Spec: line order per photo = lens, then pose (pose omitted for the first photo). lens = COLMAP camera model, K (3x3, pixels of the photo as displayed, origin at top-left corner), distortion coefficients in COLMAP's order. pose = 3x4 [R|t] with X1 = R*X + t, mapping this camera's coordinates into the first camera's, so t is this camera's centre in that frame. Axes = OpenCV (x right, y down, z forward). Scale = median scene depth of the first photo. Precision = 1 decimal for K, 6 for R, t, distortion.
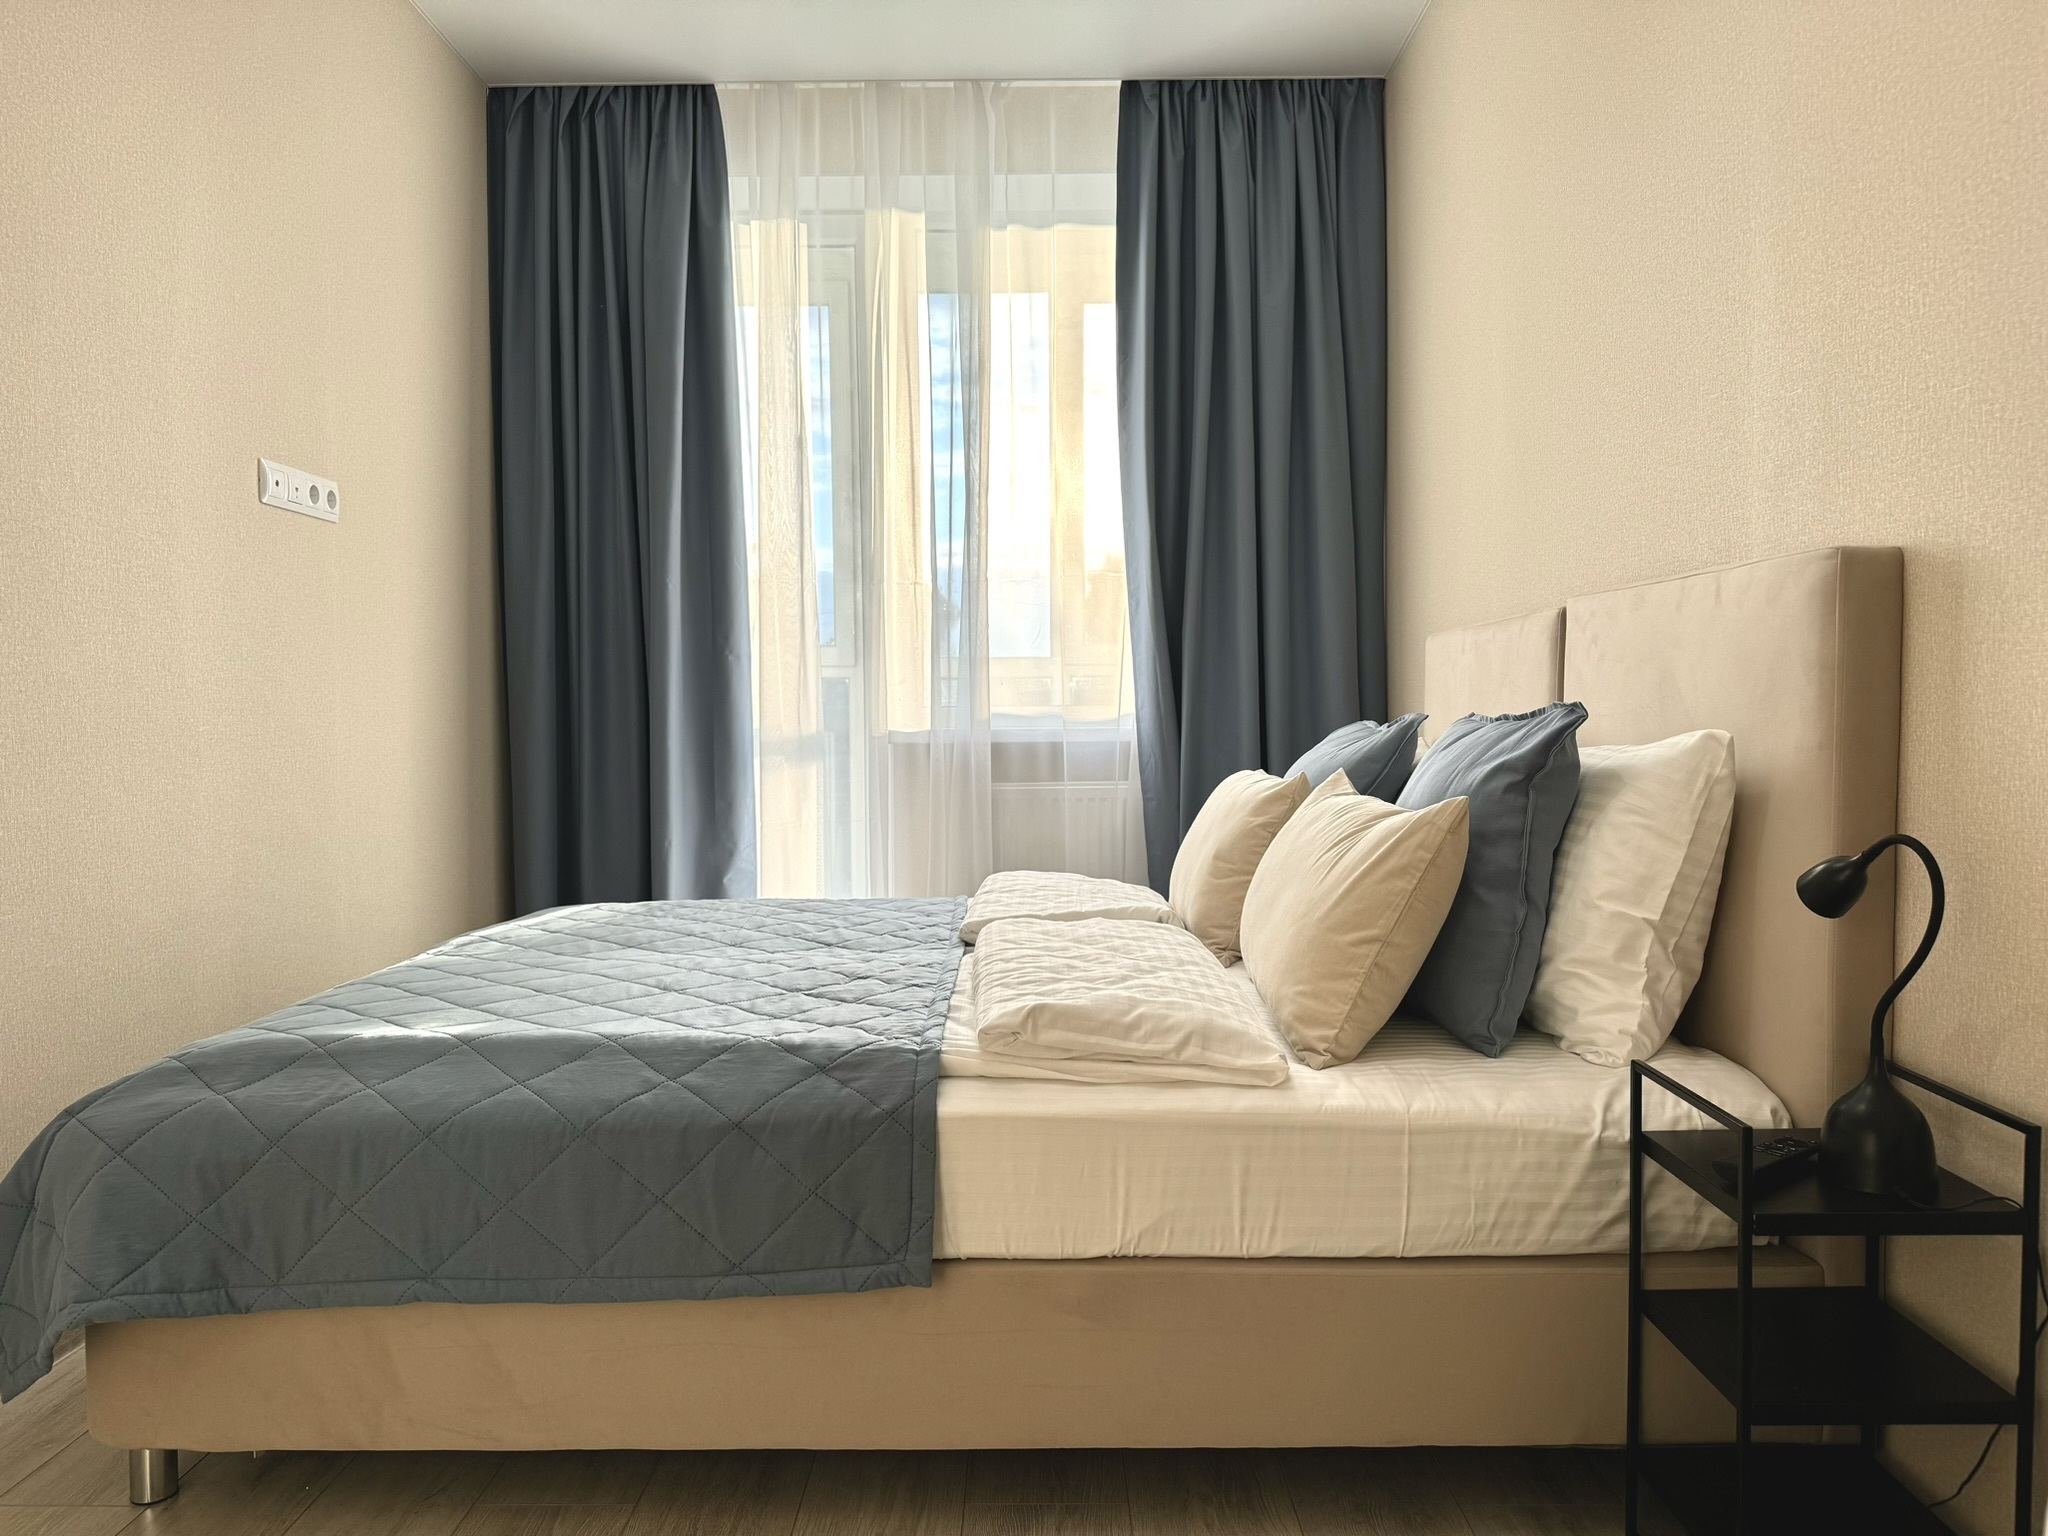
lens RADIAL K [[1438.1, 0, 1009.3], [0, 1438.1, 796.8], [0, 0, 1]] dist [0.042537, -0.057729]
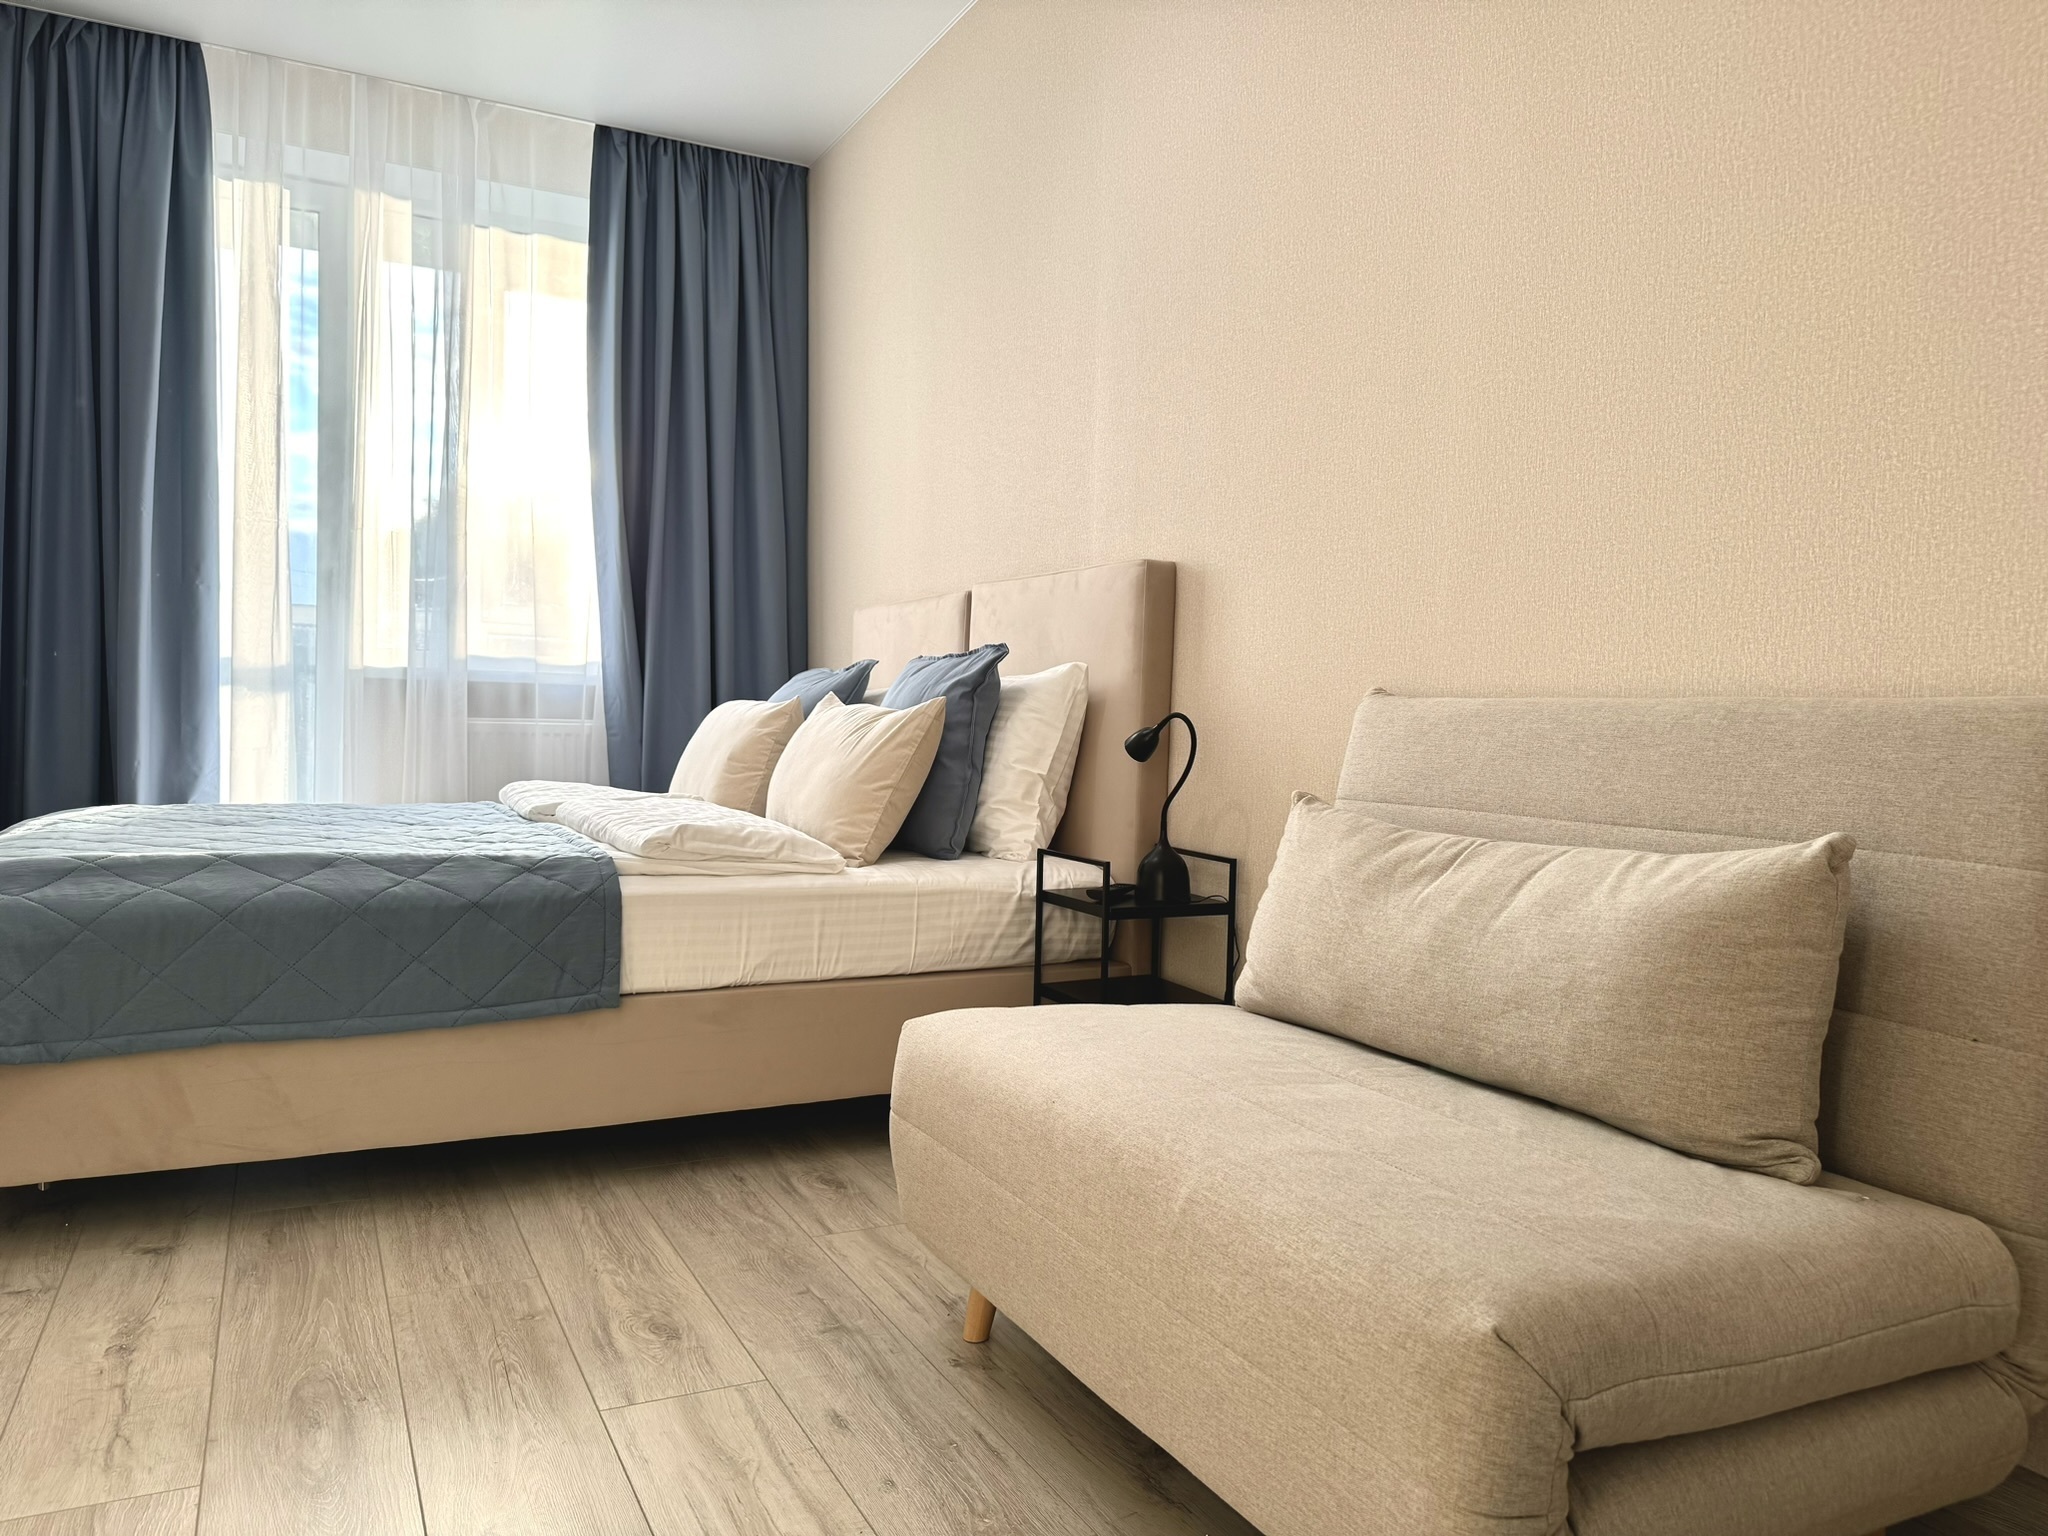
lens RADIAL K [[1438.1, 0, 1019.9], [0, 1438.1, 767.6], [0, 0, 1]] dist [0.042537, -0.057729]
pose [[0.889271, 0.017730, 0.457037, -0.320833], [-0.011299, 0.999795, -0.016800, 0.098453], [-0.457241, 0.009776, 0.889289, -0.441202]]
